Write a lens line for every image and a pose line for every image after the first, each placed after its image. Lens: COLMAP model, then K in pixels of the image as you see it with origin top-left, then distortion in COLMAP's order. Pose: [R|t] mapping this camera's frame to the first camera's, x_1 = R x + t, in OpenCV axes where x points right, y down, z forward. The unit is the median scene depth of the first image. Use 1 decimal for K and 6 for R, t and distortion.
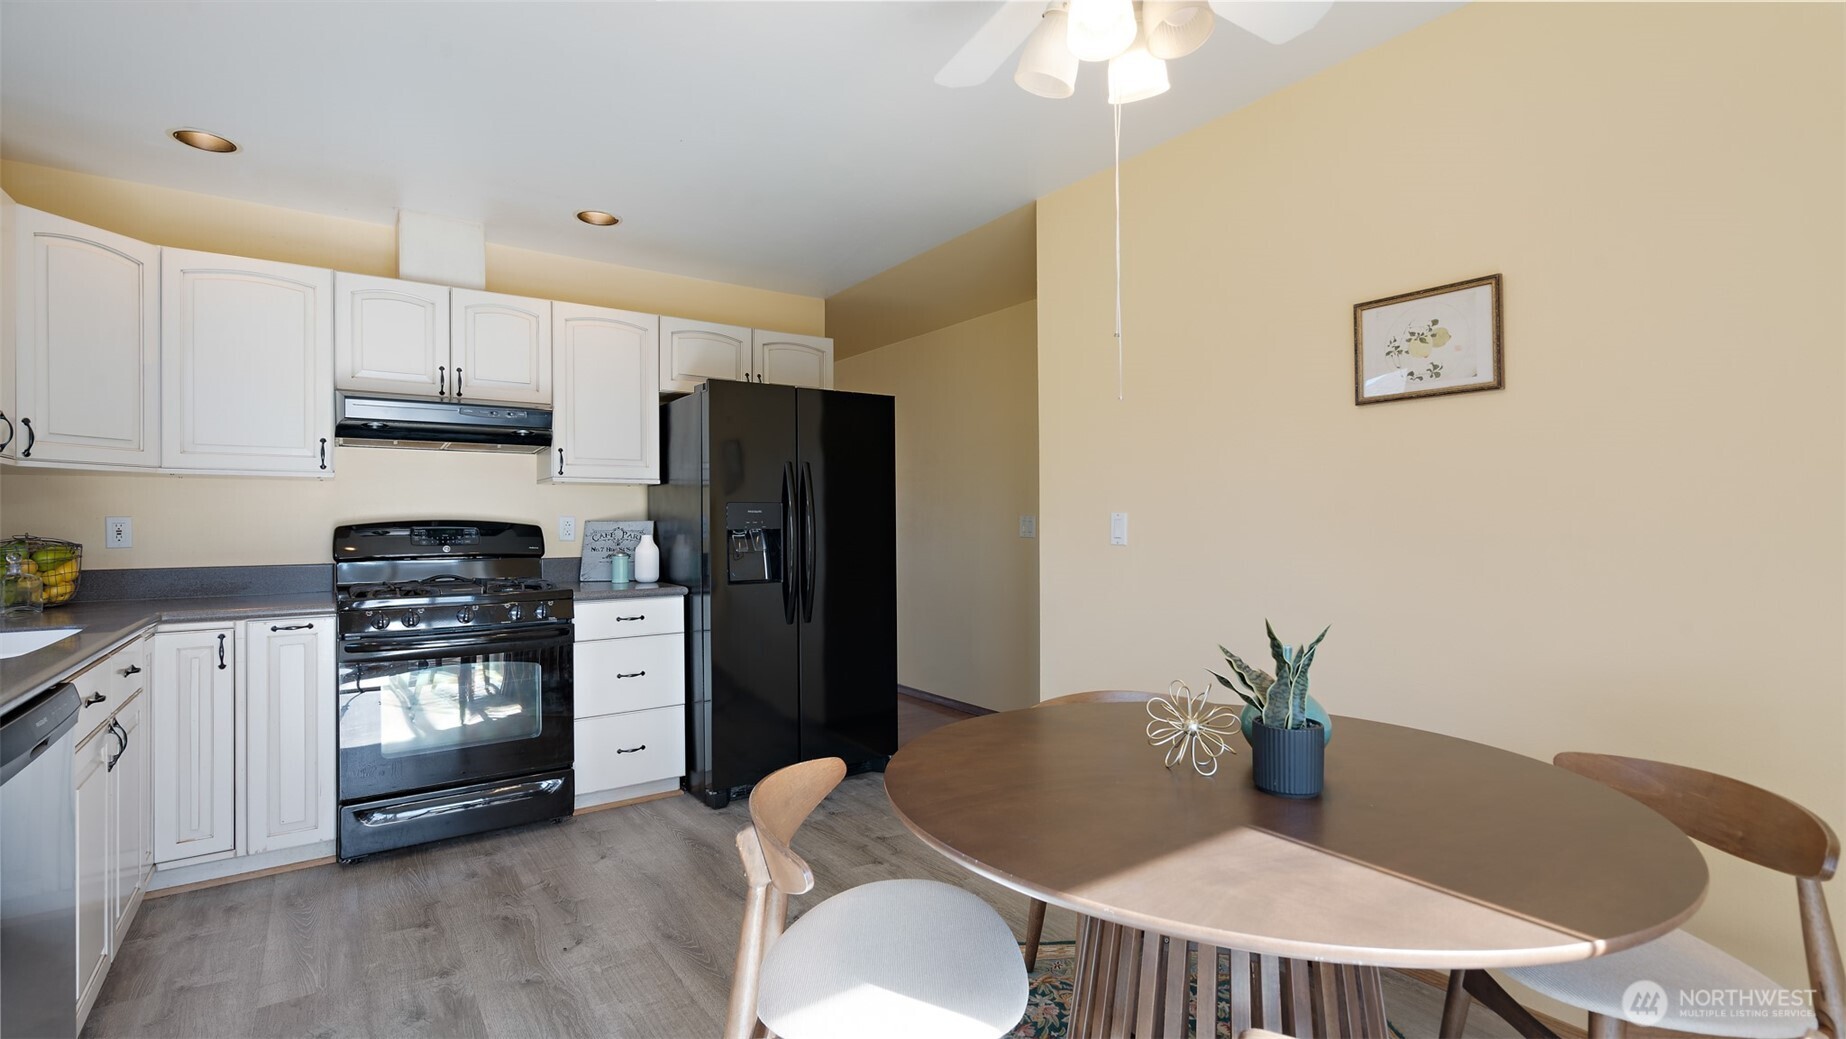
lens RADIAL K [[861.2, 0, 922.5], [0, 861.2, 491.7], [0, 0, 1]] dist [-0.003835, 0.003971]
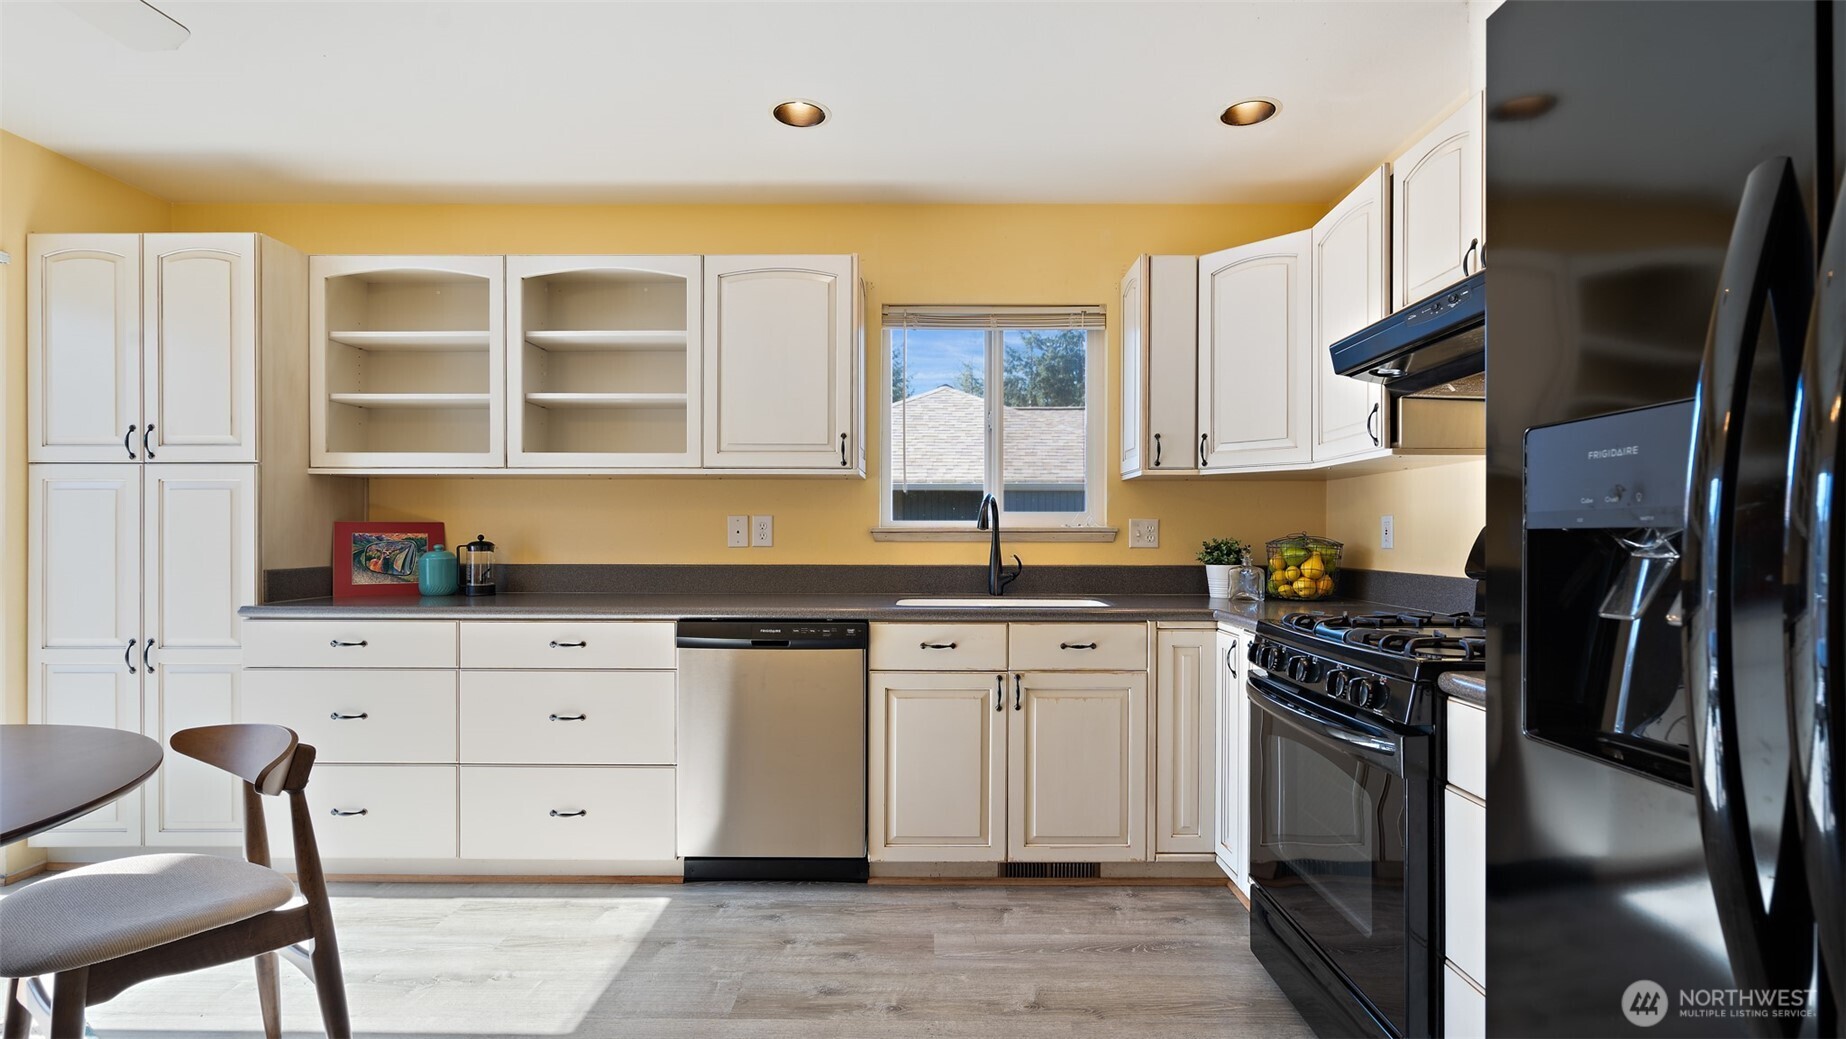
lens RADIAL K [[867.2, 0, 919.4], [0, 867.2, 545.6], [0, 0, 1]] dist [-0.001886, 0.001413]
pose [[-0.587954, 0.012892, -0.808791, 0.155082], [0.020570, 0.999788, 0.000982, 0.064841], [0.808632, -0.016059, -0.588095, 1.462334]]
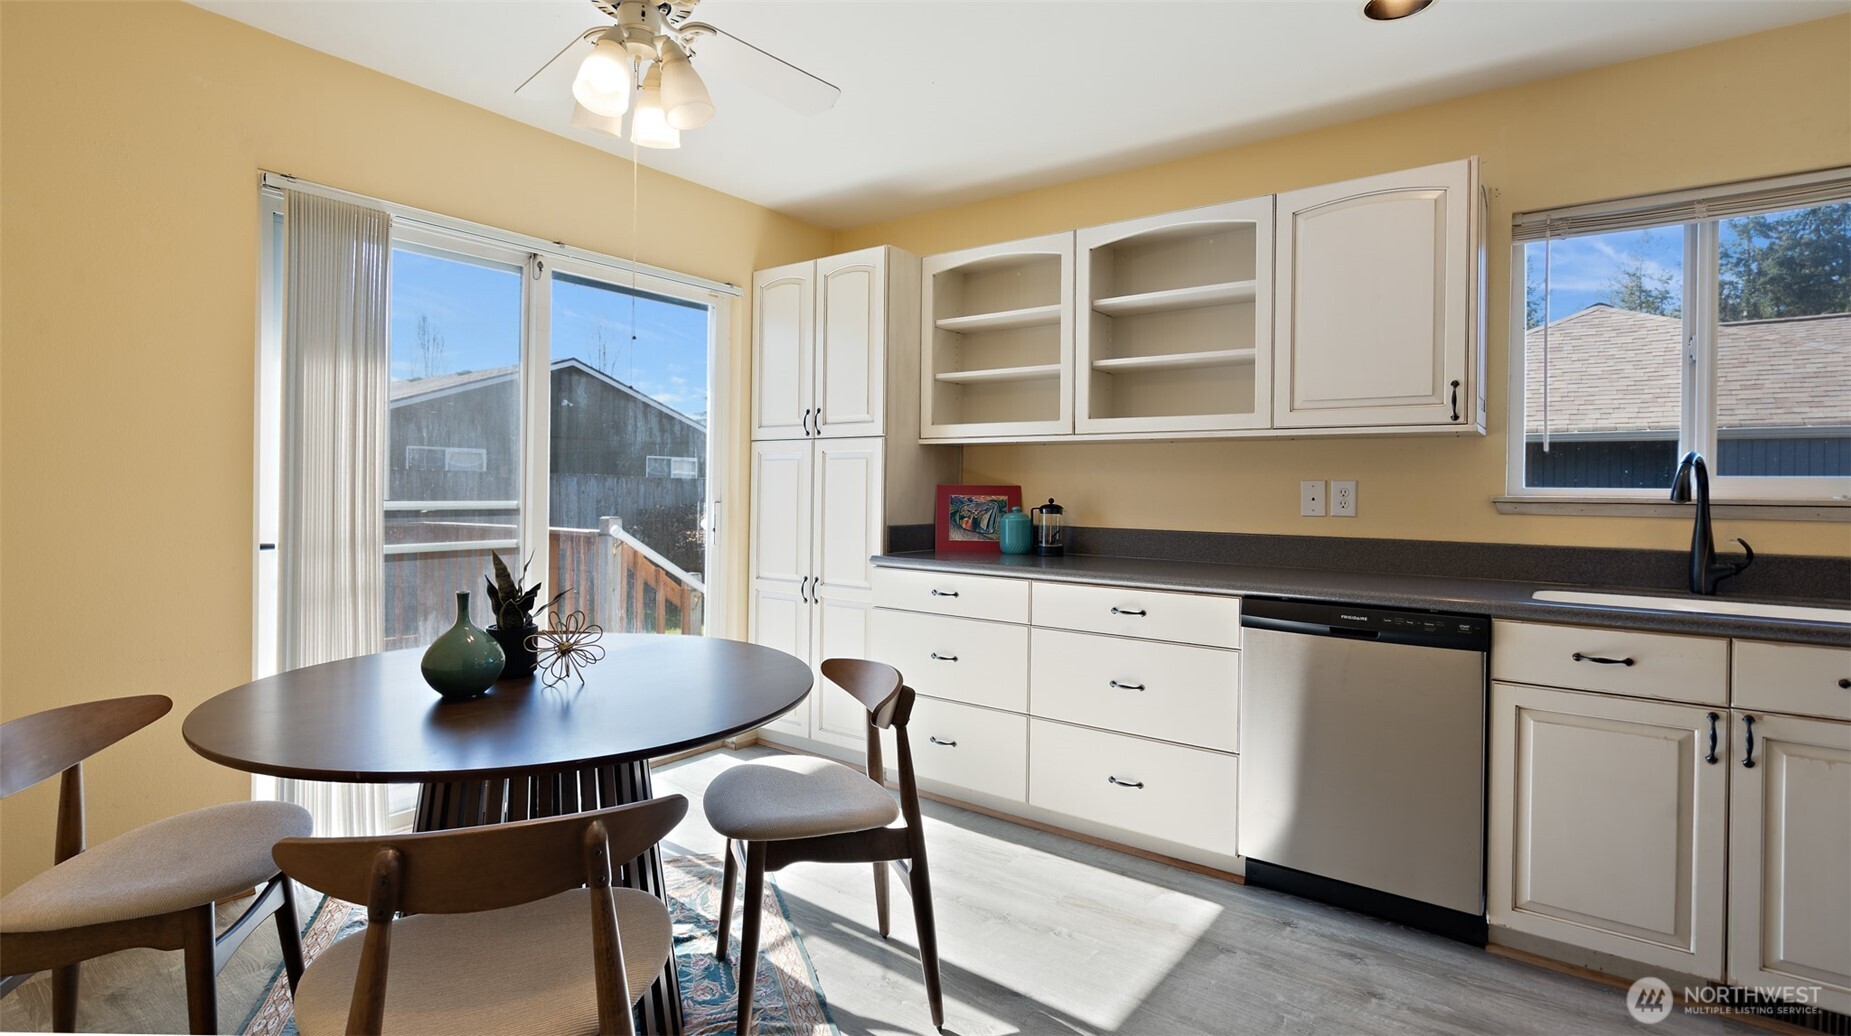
lens RADIAL K [[863.5, 0, 925.0], [0, 863.5, 490.1], [0, 0, 1]] dist [-0.003835, 0.003971]
pose [[-0.948306, -0.001370, -0.317355, 0.120211], [0.002983, 0.999908, -0.013230, 0.045164], [0.317344, -0.013493, -0.948214, 1.408975]]
